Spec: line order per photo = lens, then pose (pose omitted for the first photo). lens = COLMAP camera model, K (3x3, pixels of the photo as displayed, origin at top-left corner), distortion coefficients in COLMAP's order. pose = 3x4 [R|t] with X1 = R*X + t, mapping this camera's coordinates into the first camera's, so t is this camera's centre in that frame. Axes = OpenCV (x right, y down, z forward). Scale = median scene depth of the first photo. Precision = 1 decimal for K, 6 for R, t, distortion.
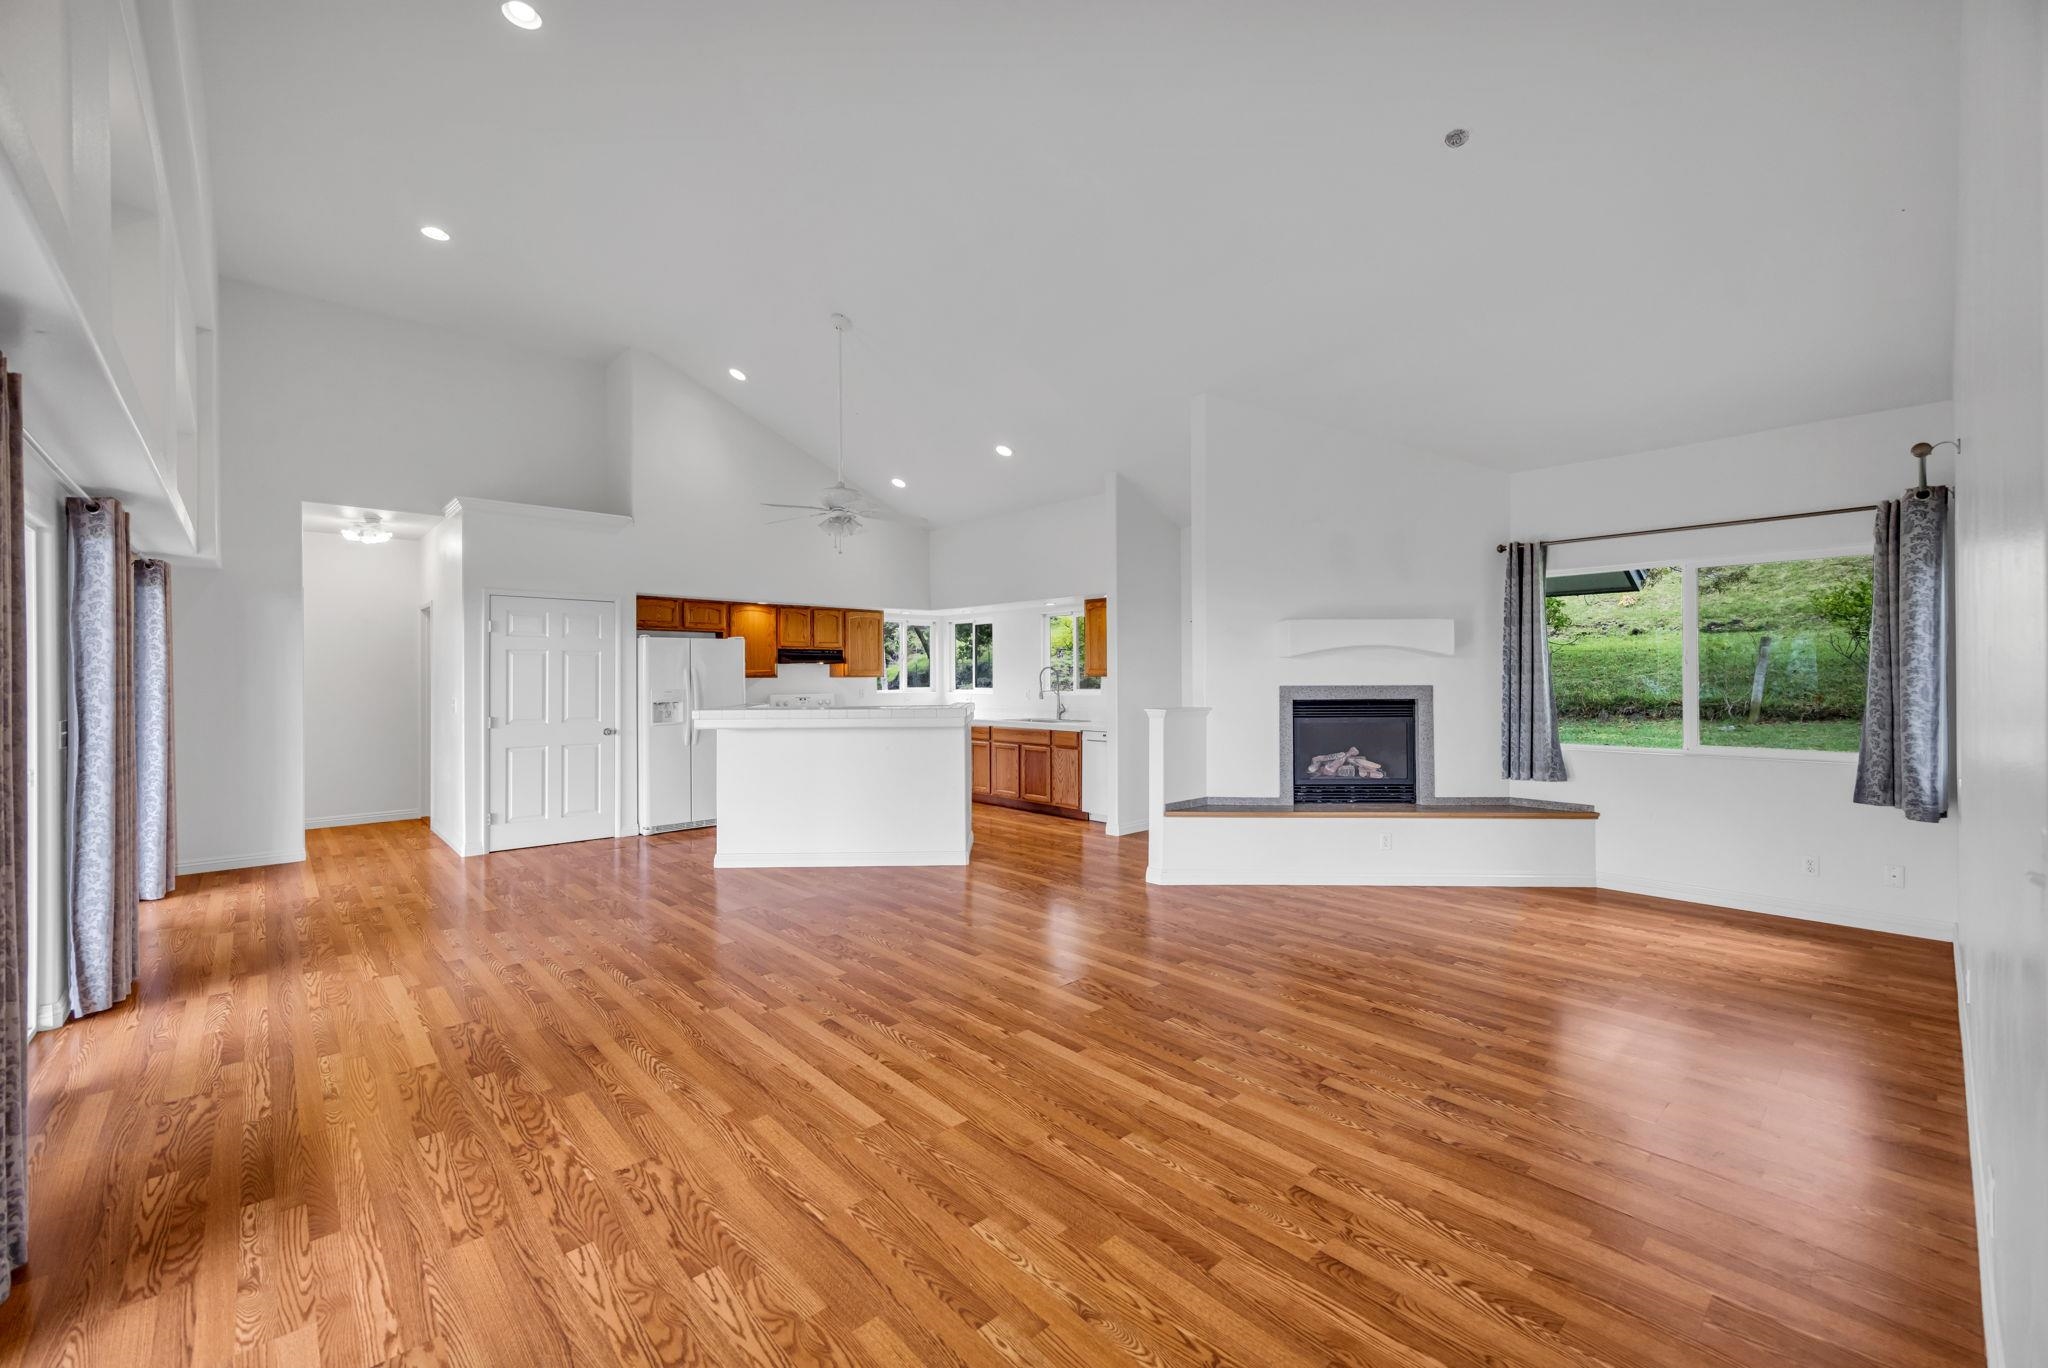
lens RADIAL K [[826.7, 0, 1028.1], [0, 826.7, 675.3], [0, 0, 1]] dist [0.010833, -0.000497]
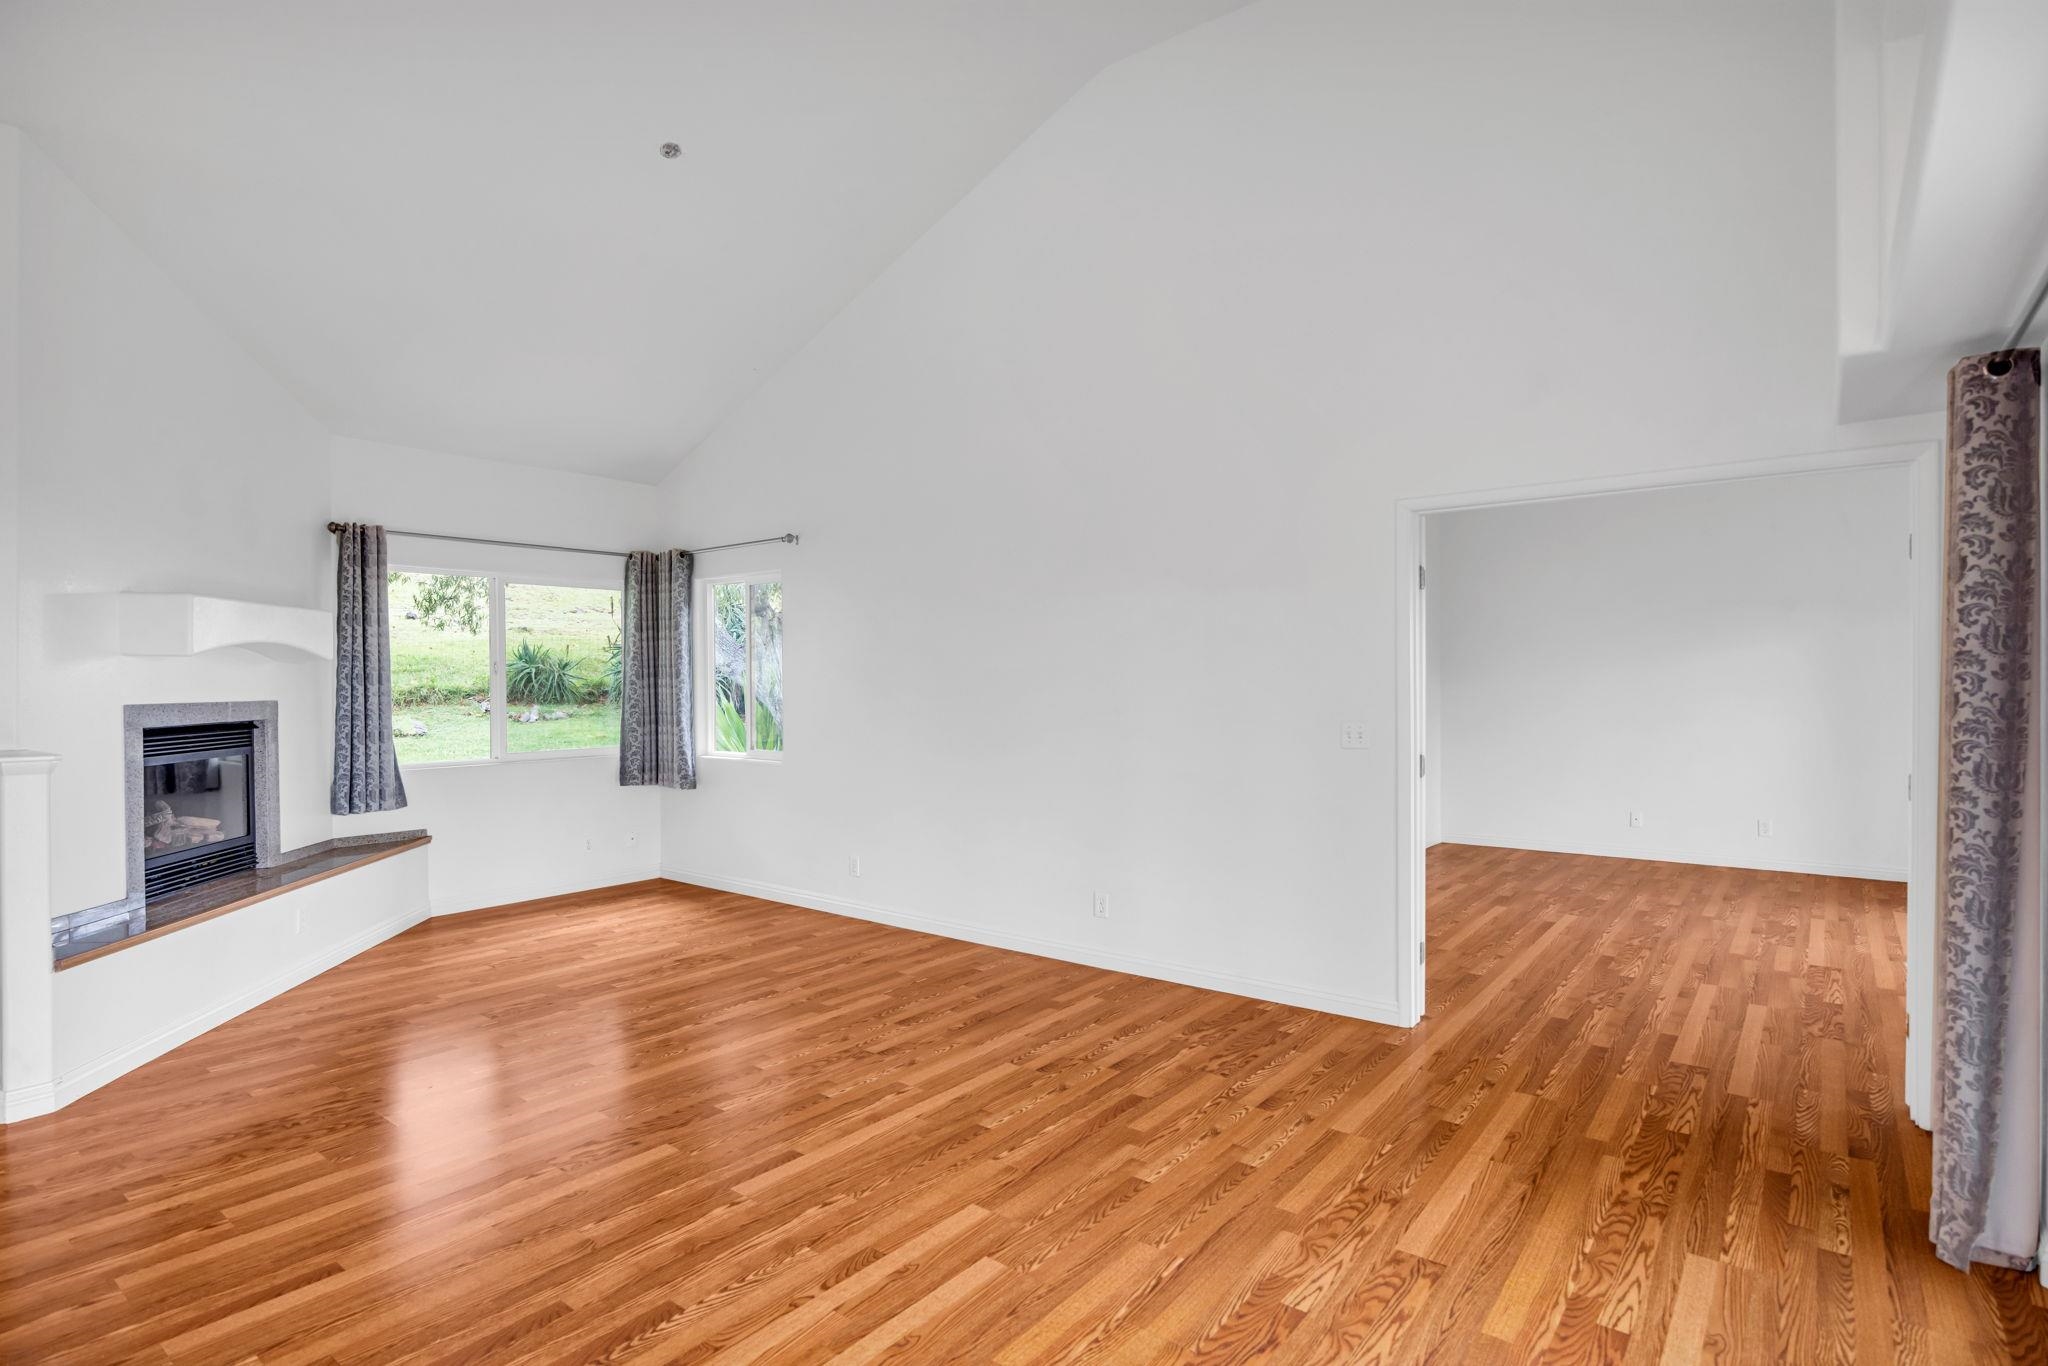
lens RADIAL K [[1016.9, 0, 1028.7], [0, 1016.9, 693.8], [0, 0, 1]] dist [-0.005420, -0.000373]
pose [[-0.154989, -0.007395, 0.987889, -0.730703], [0.003016, 0.999964, 0.007959, 0.002305], [-0.987912, 0.004213, -0.154961, 0.727847]]
